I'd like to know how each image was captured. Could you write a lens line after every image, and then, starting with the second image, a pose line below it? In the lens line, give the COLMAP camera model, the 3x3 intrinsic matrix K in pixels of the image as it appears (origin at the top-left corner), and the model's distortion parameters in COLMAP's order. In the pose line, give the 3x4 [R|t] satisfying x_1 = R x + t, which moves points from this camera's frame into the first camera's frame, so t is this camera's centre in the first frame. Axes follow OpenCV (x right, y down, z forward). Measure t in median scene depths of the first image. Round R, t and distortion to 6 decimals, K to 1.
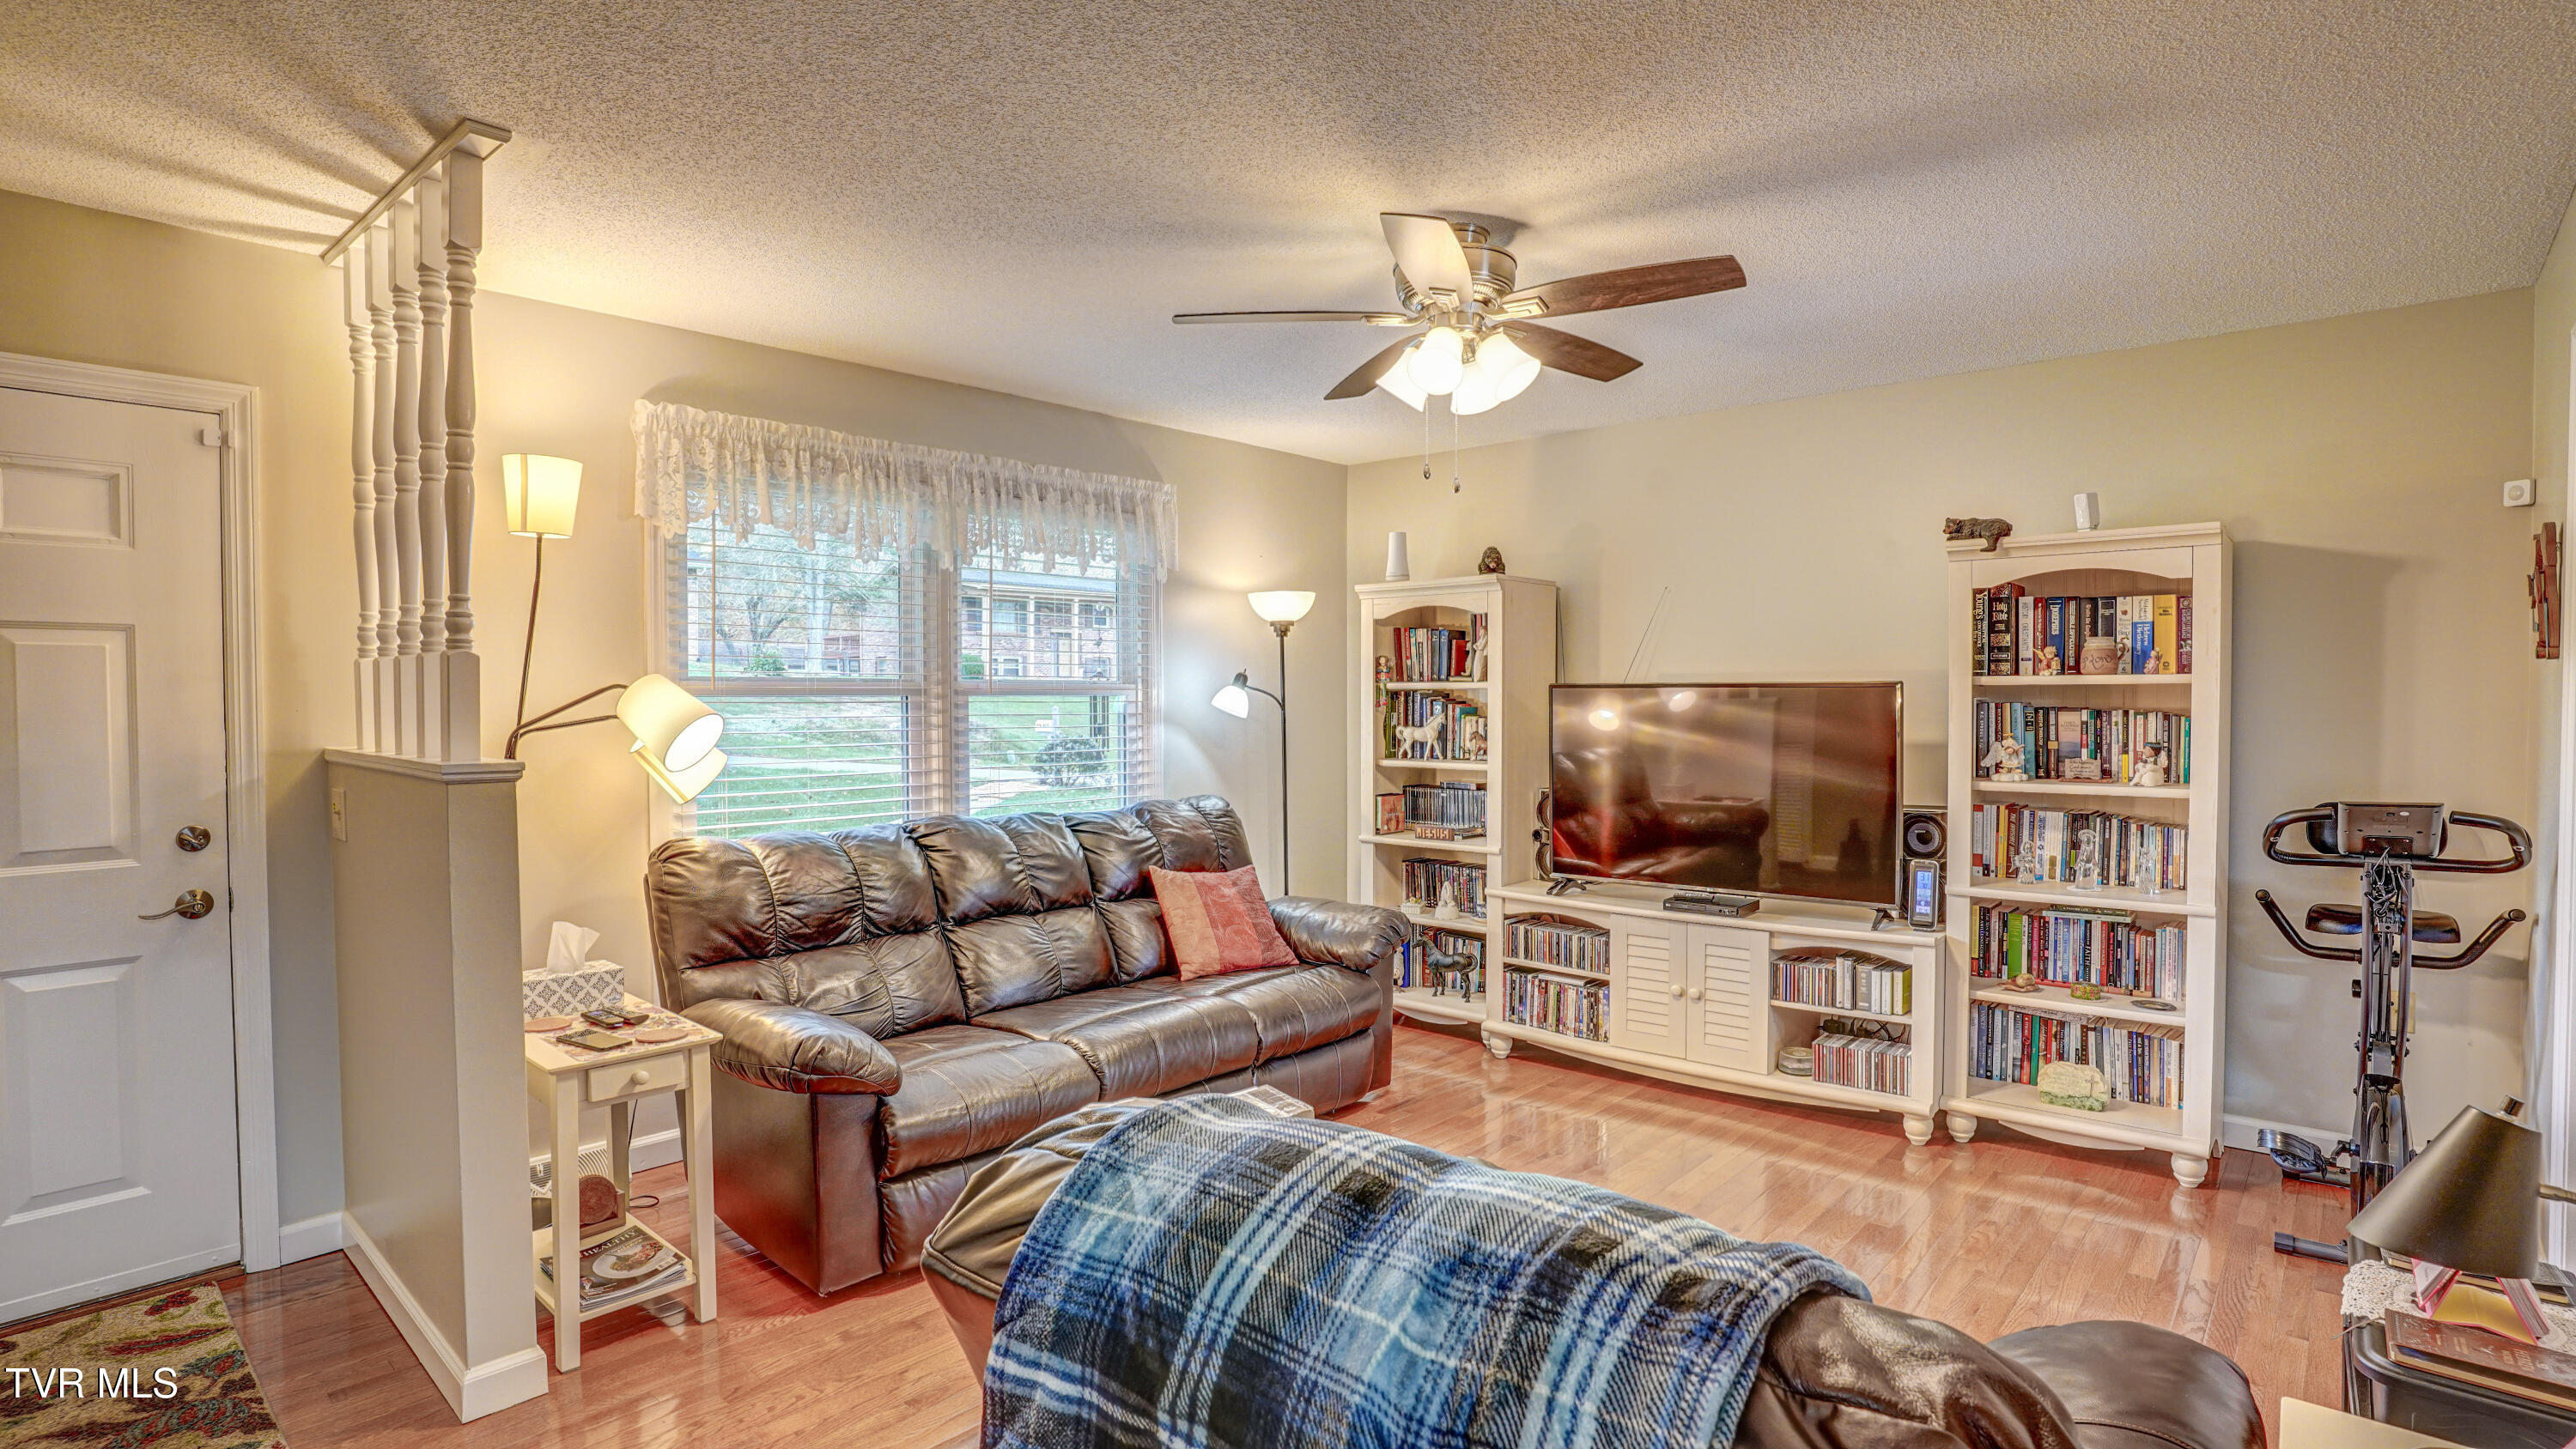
lens RADIAL K [[1269.0, 0, 1290.7], [0, 1269.0, 724.6], [0, 0, 1]] dist [-0.080520, 0.038968]
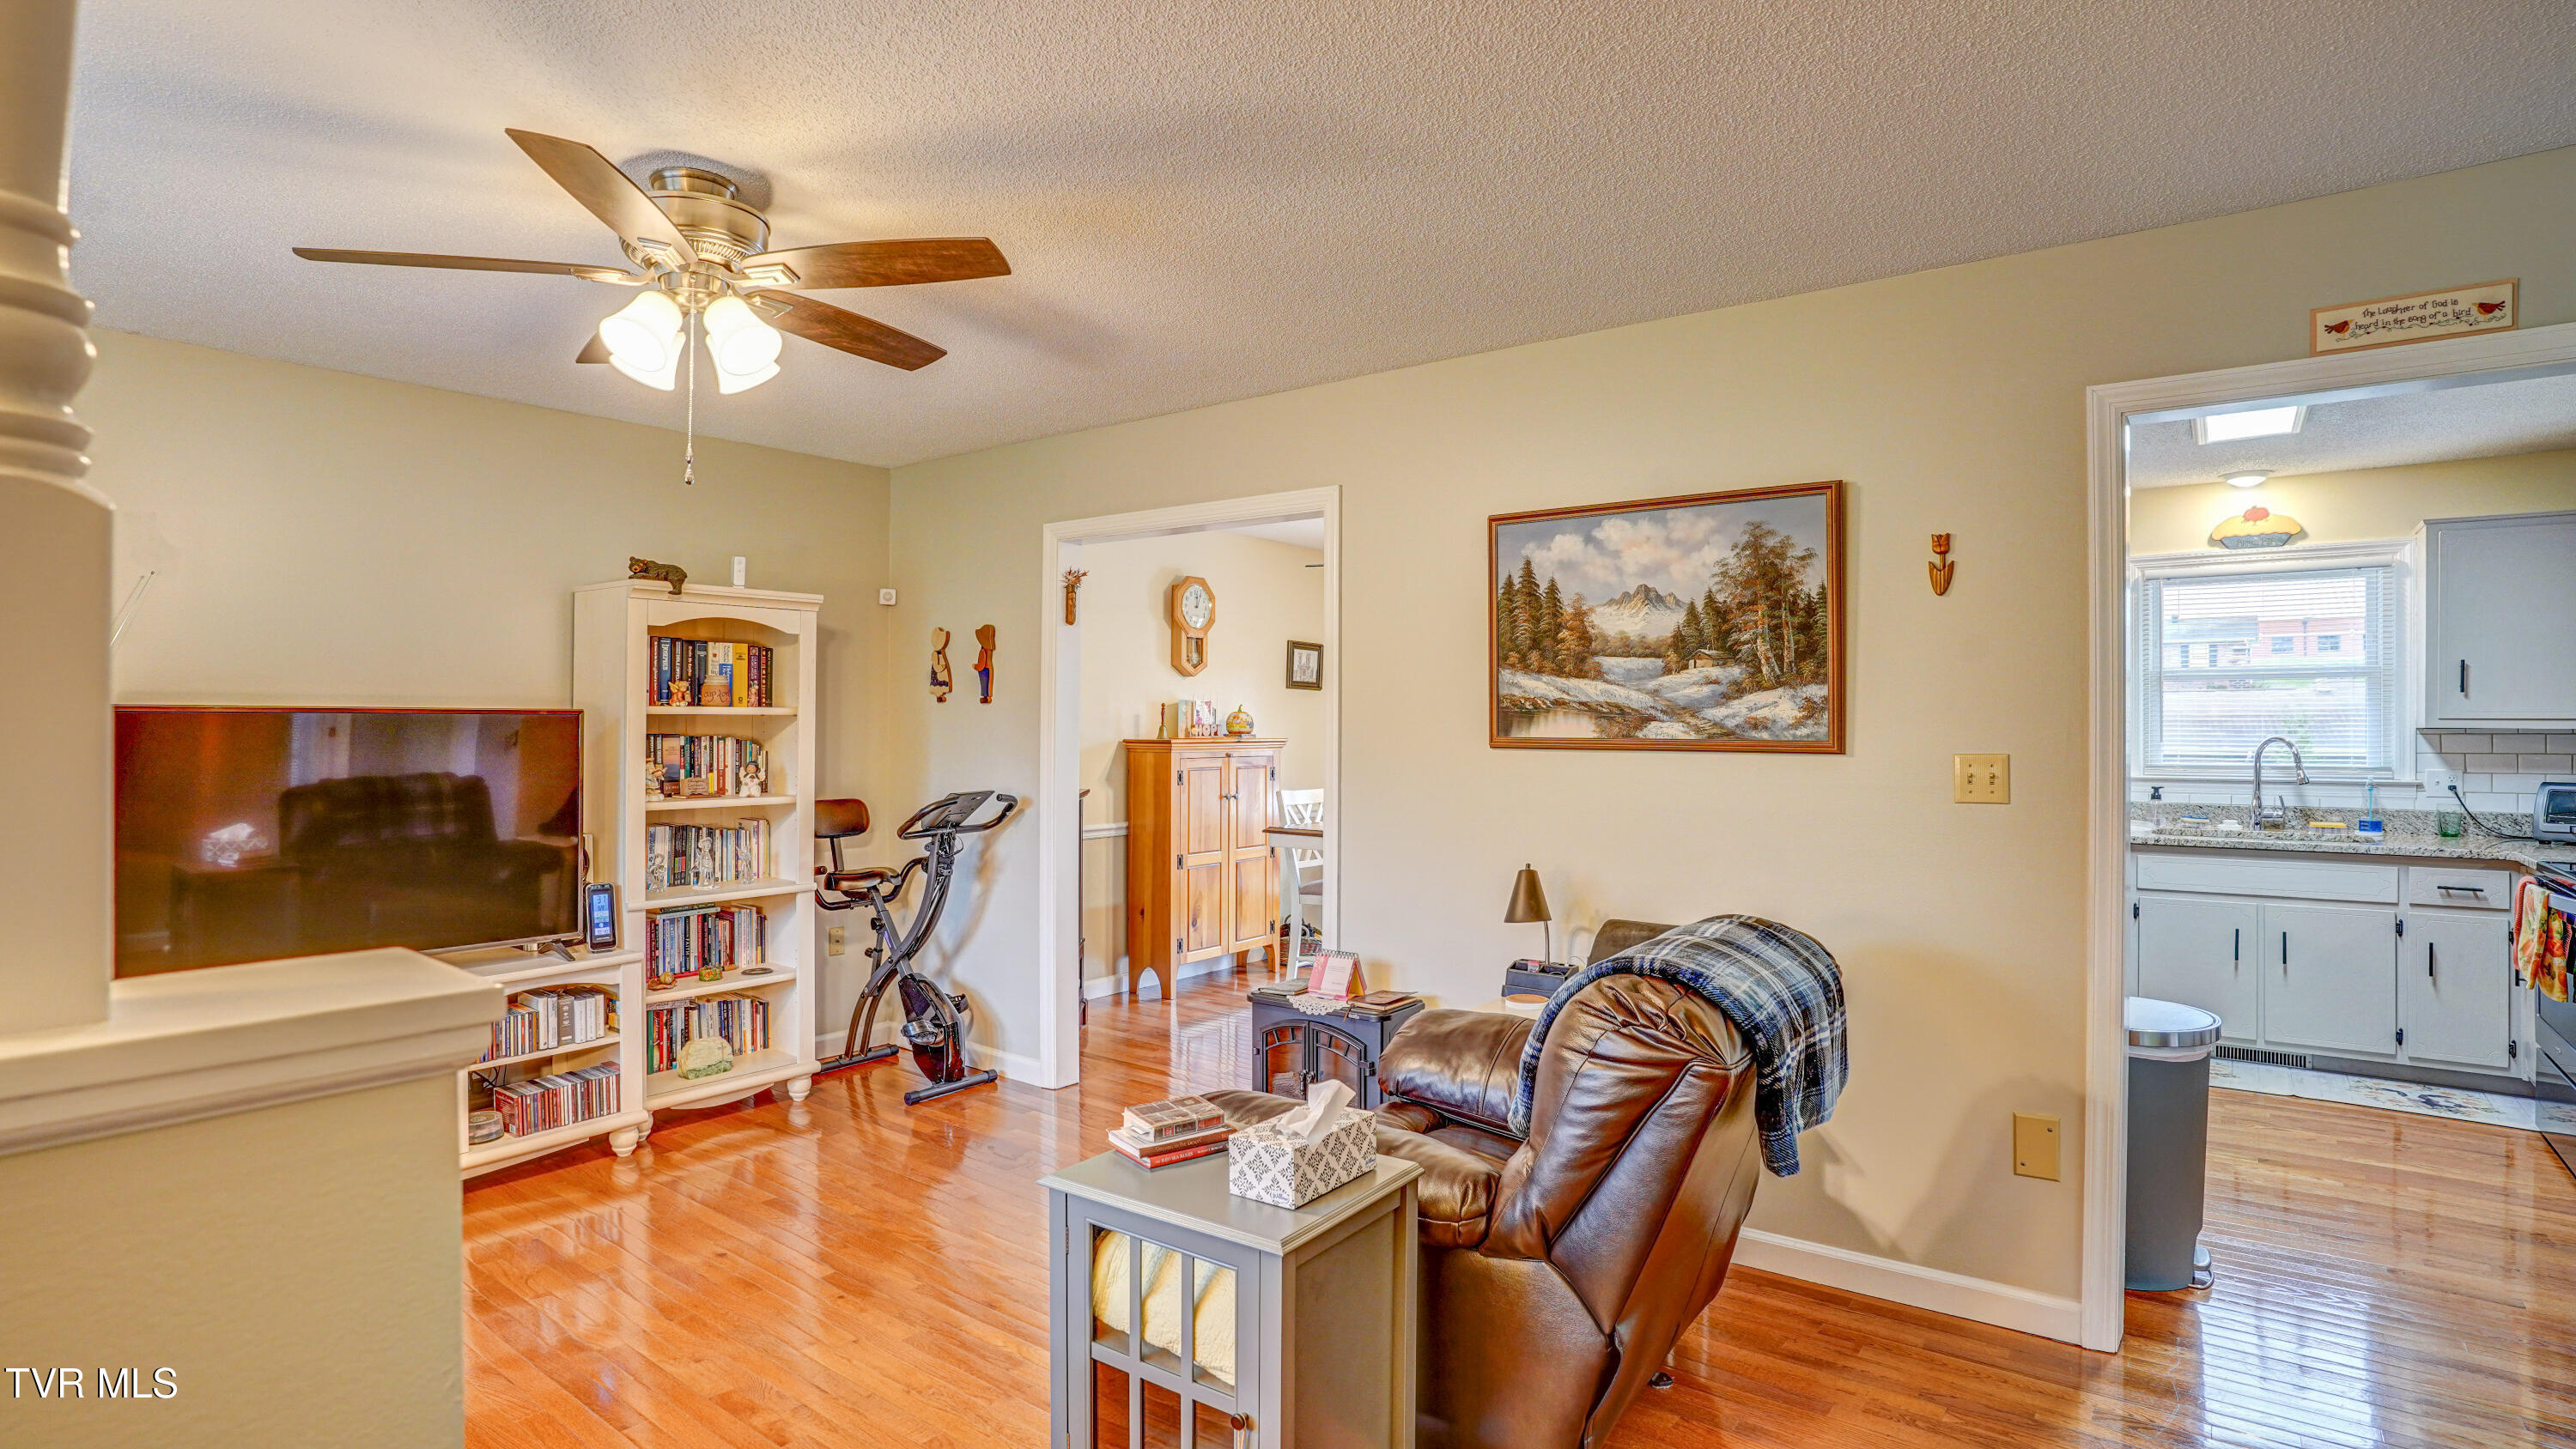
lens RADIAL K [[1269.0, 0, 1290.7], [0, 1269.0, 724.6], [0, 0, 1]] dist [-0.080520, 0.038968]
pose [[-0.082131, 0.001907, 0.996620, -0.553256], [0.018134, 0.999835, -0.000419, -0.011469], [-0.996457, 0.018038, -0.082152, 0.505467]]
